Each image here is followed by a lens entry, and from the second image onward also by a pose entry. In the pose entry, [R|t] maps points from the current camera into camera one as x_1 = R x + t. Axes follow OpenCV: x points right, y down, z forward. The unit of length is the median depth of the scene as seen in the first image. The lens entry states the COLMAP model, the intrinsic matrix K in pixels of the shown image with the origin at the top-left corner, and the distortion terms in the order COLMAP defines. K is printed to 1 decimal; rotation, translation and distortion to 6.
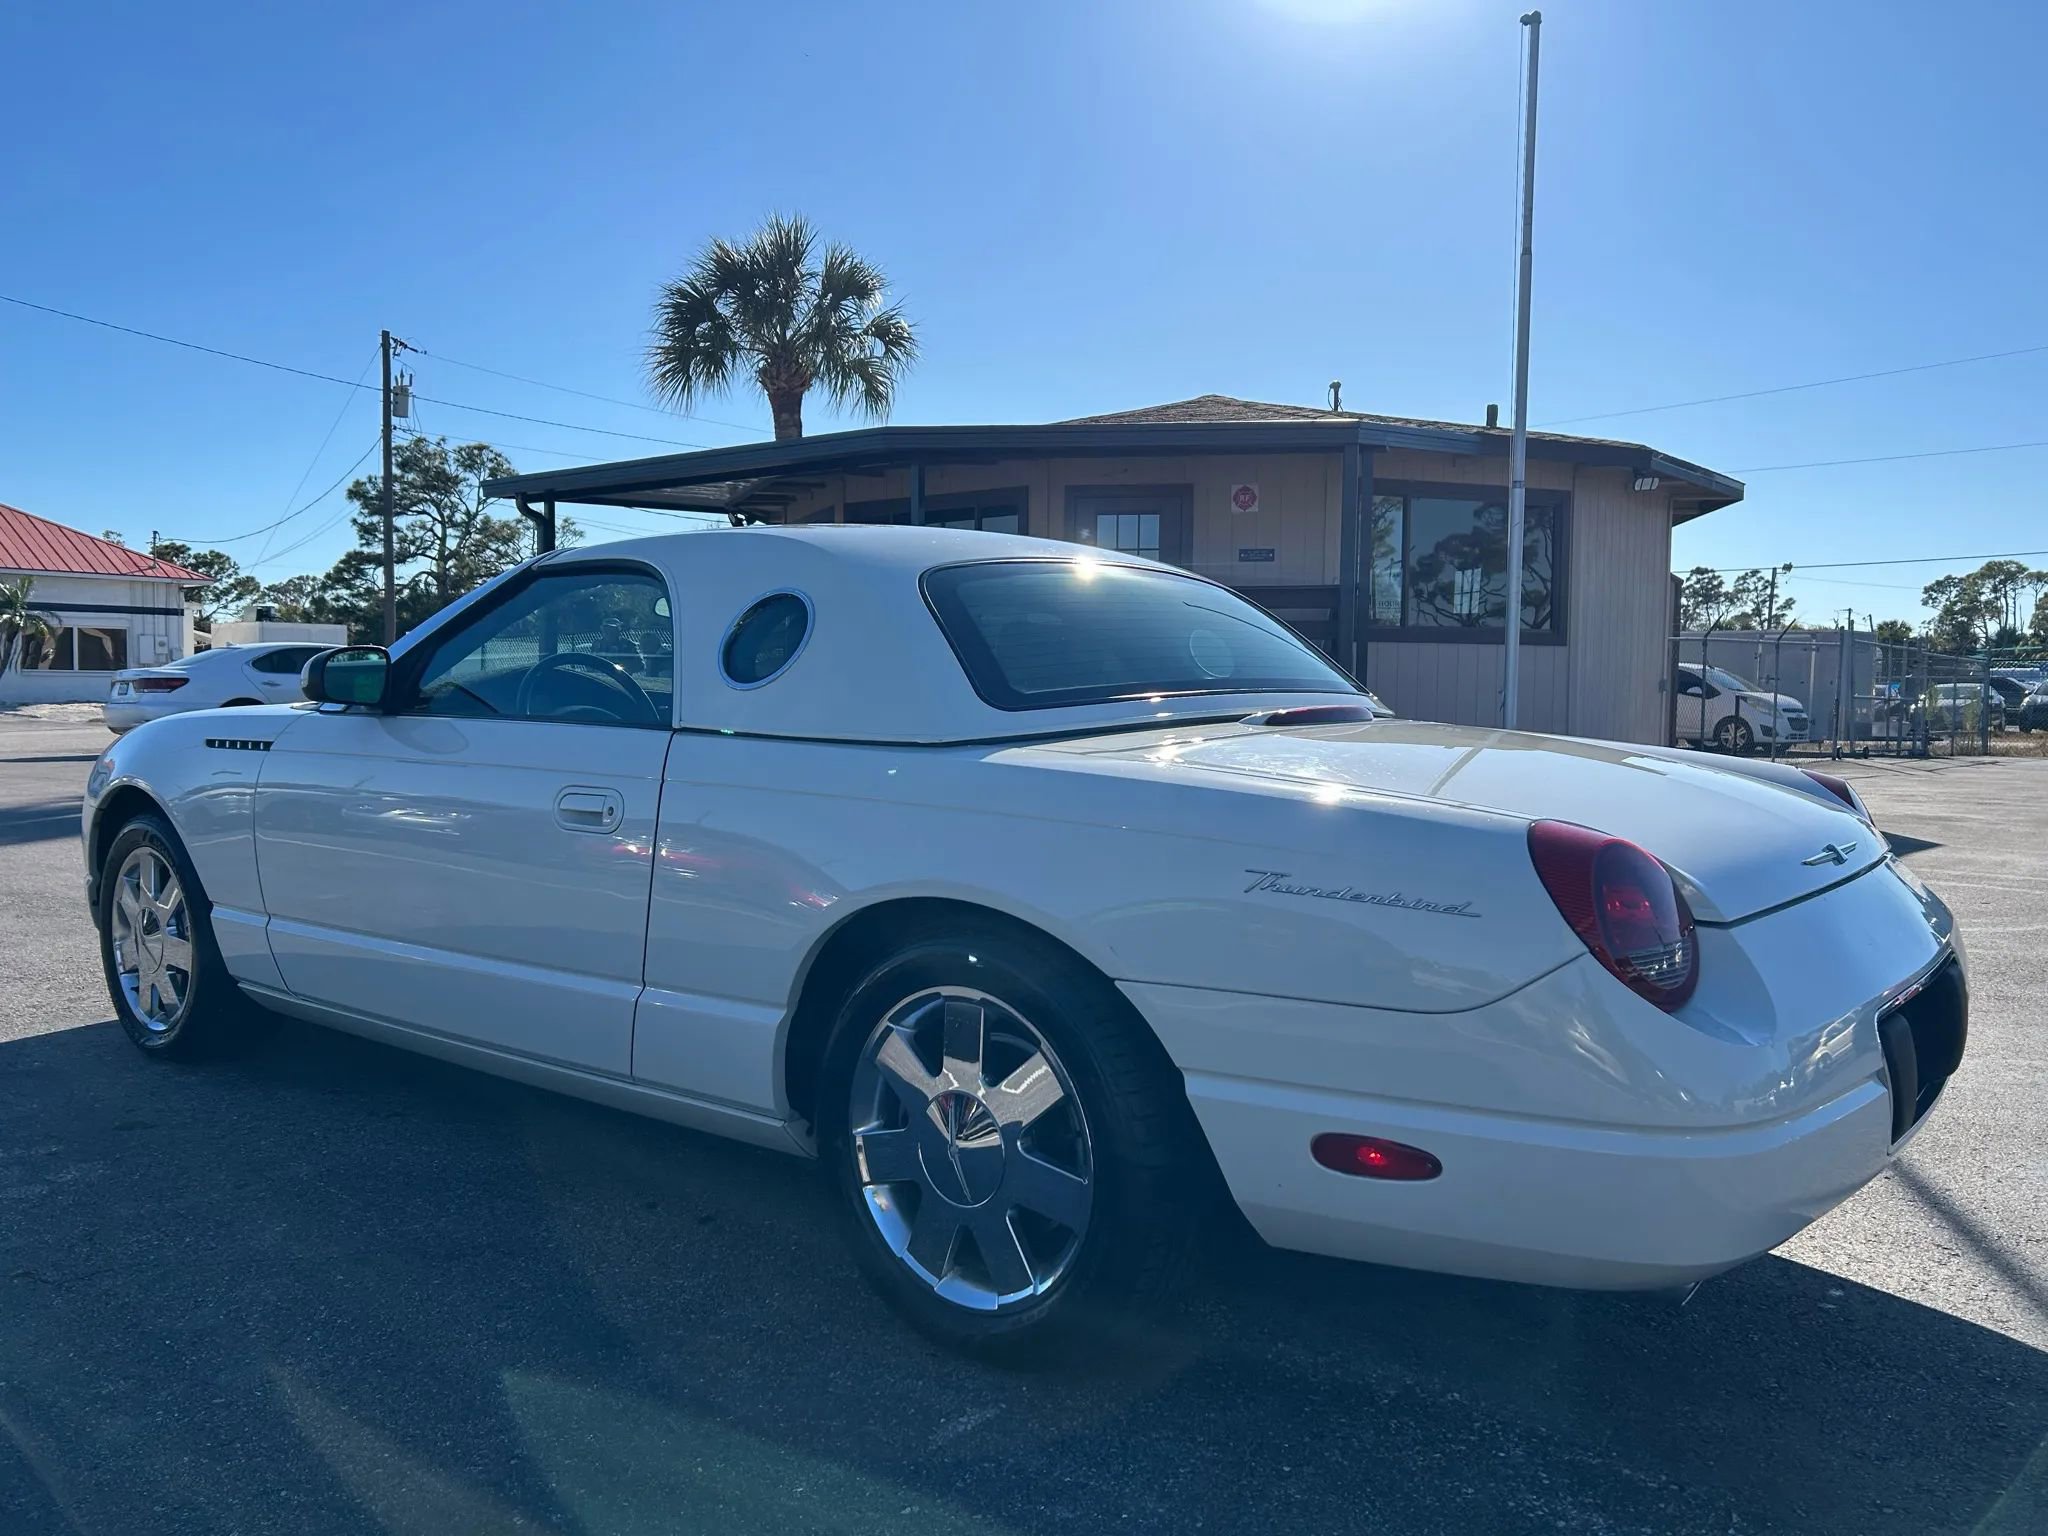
lens RADIAL K [[1552.8, 0, 1043.3], [0, 1552.8, 775.7], [0, 0, 1]] dist [0.057452, -0.055328]
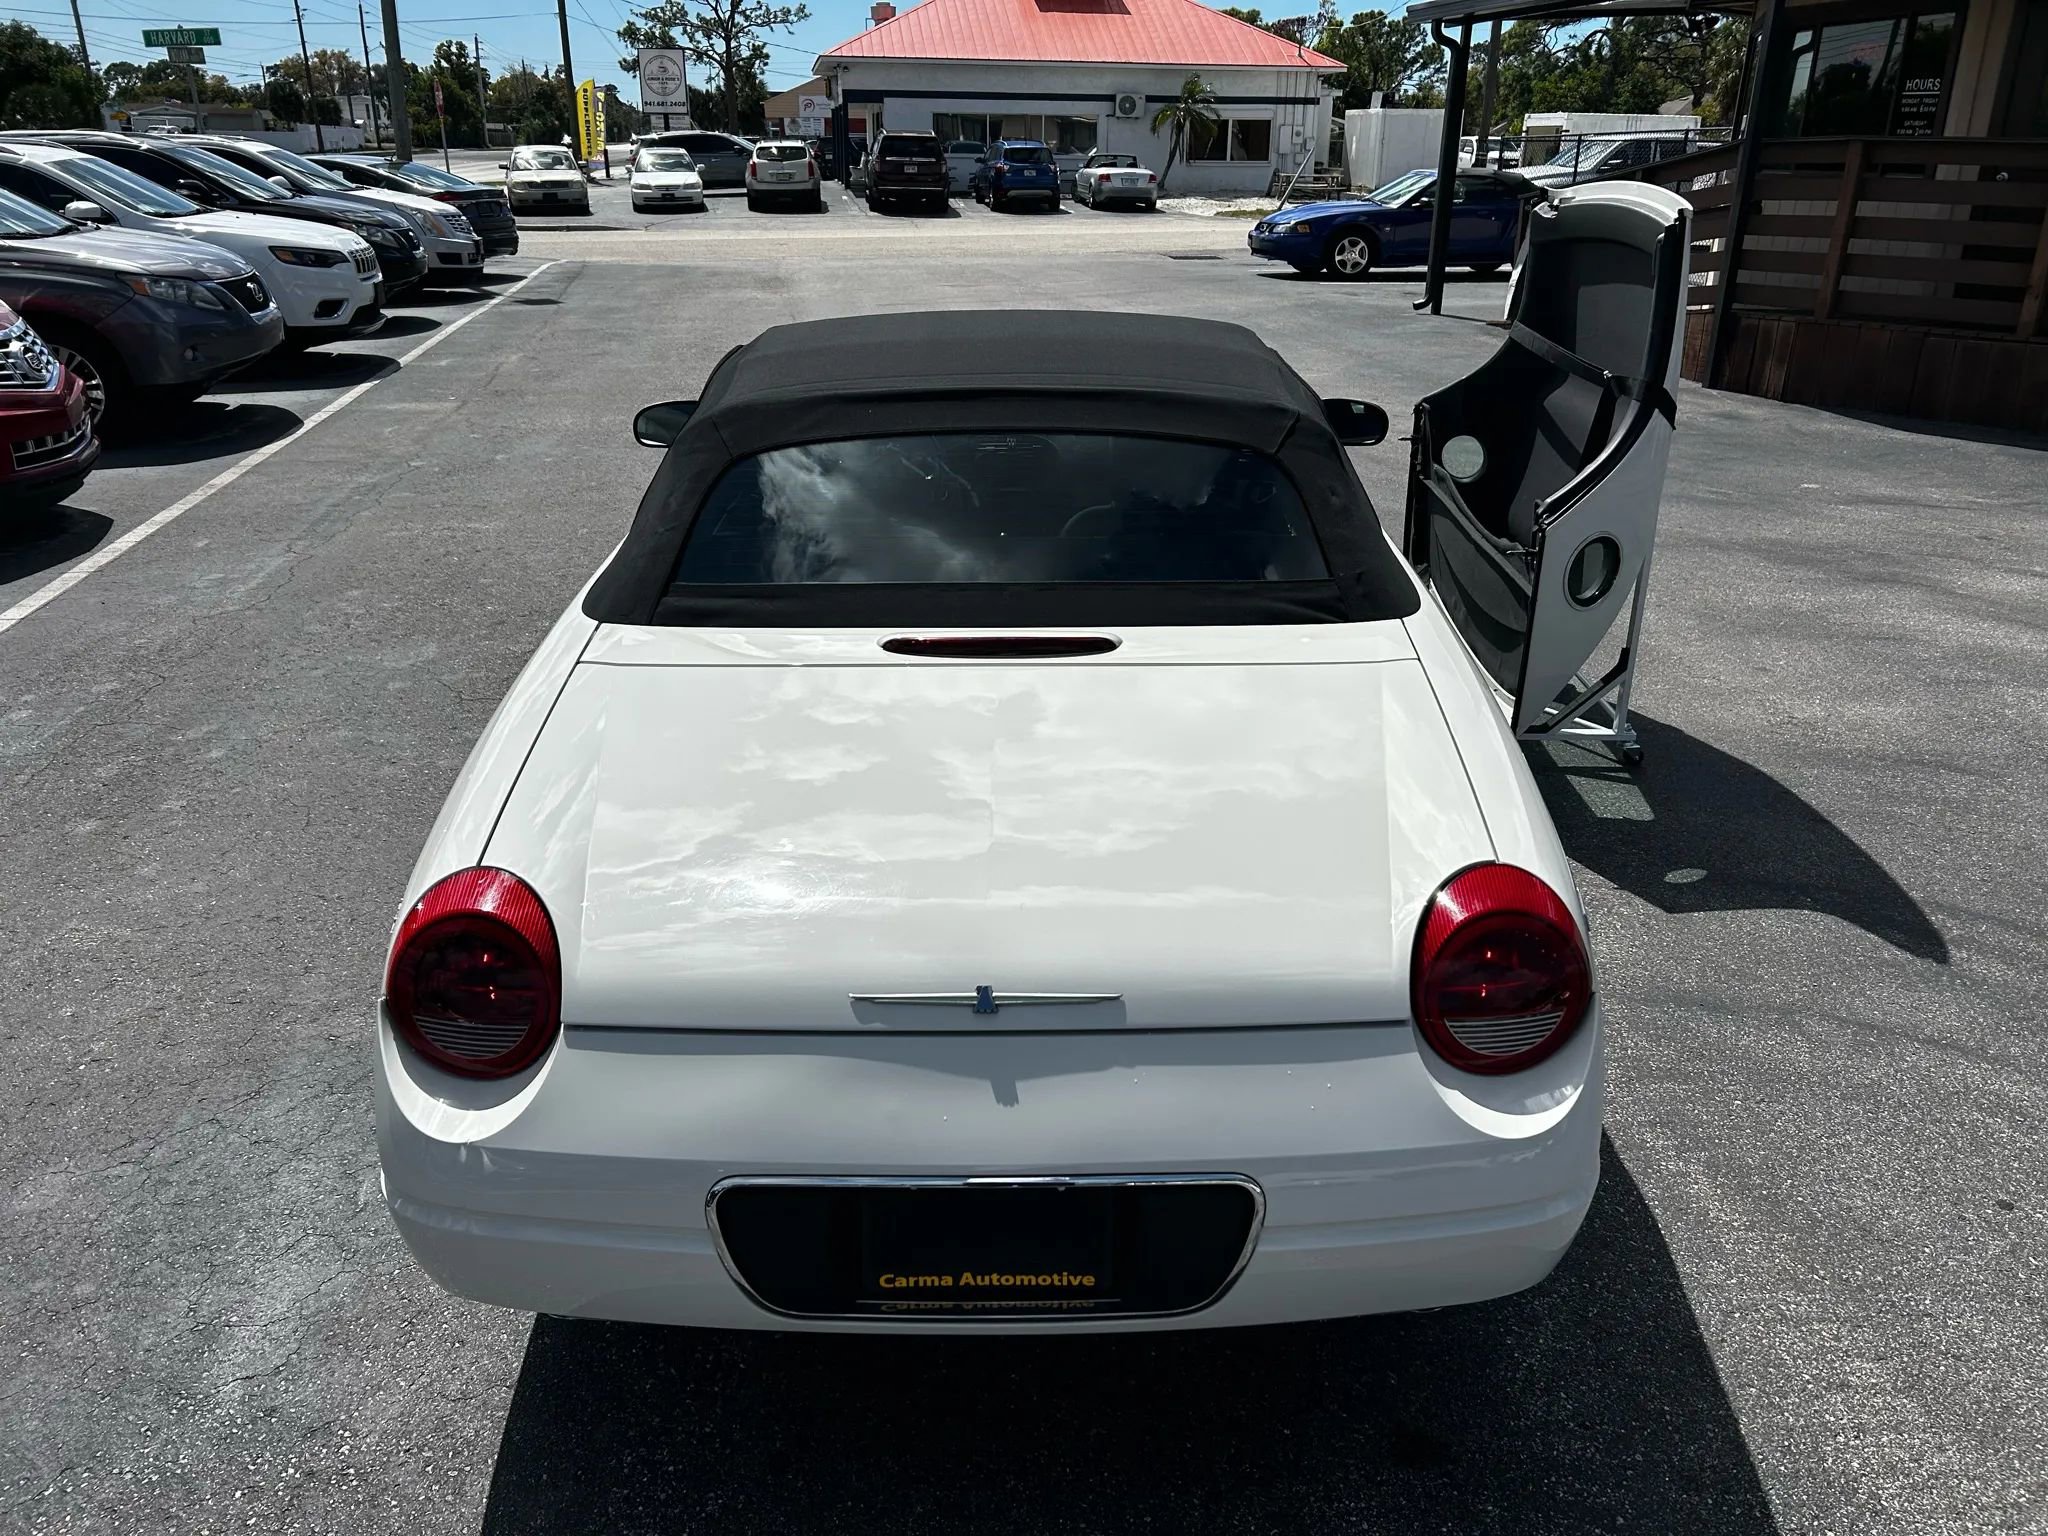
lens RADIAL K [[1552.8, 0, 1043.3], [0, 1552.8, 775.7], [0, 0, 1]] dist [0.057452, -0.055328]
pose [[0.751404, 0.249520, -0.610845, 0.143030], [-0.041674, 0.941842, 0.333463, -0.033717], [0.658525, -0.225110, 0.718102, 0.003121]]
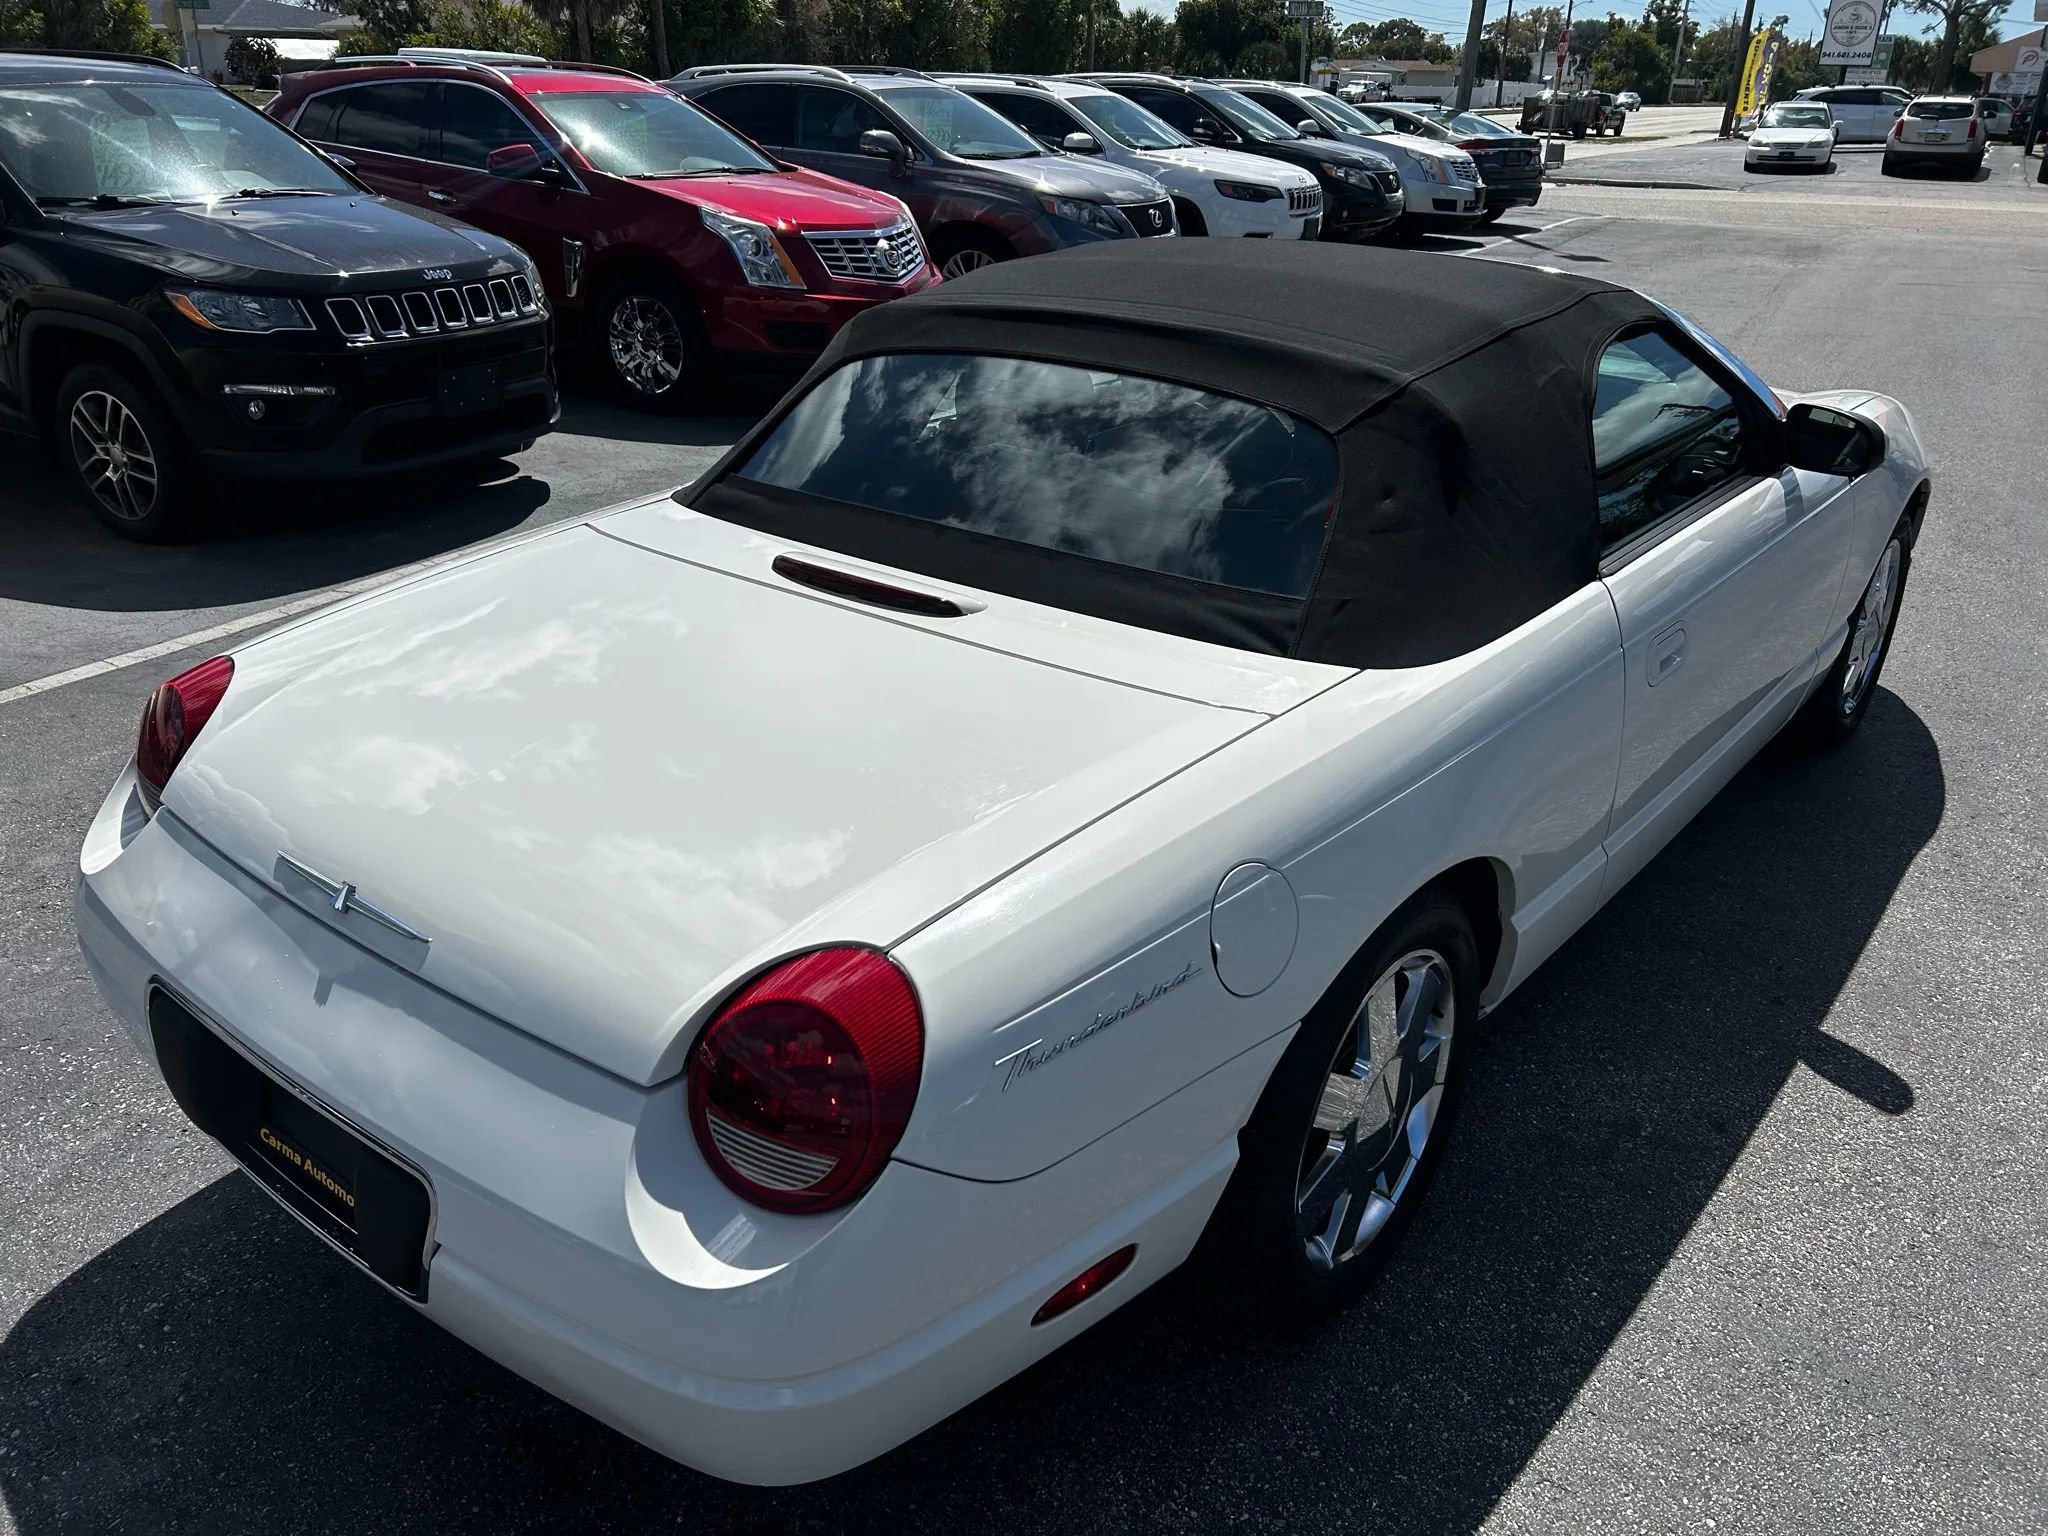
lens RADIAL K [[1552.8, 0, 1043.3], [0, 1552.8, 775.7], [0, 0, 1]] dist [0.057452, -0.055328]
pose [[0.161674, 0.400395, -0.901968, 0.170157], [-0.077241, 0.916322, 0.392922, -0.034376], [0.983817, 0.006144, 0.179072, 0.084209]]
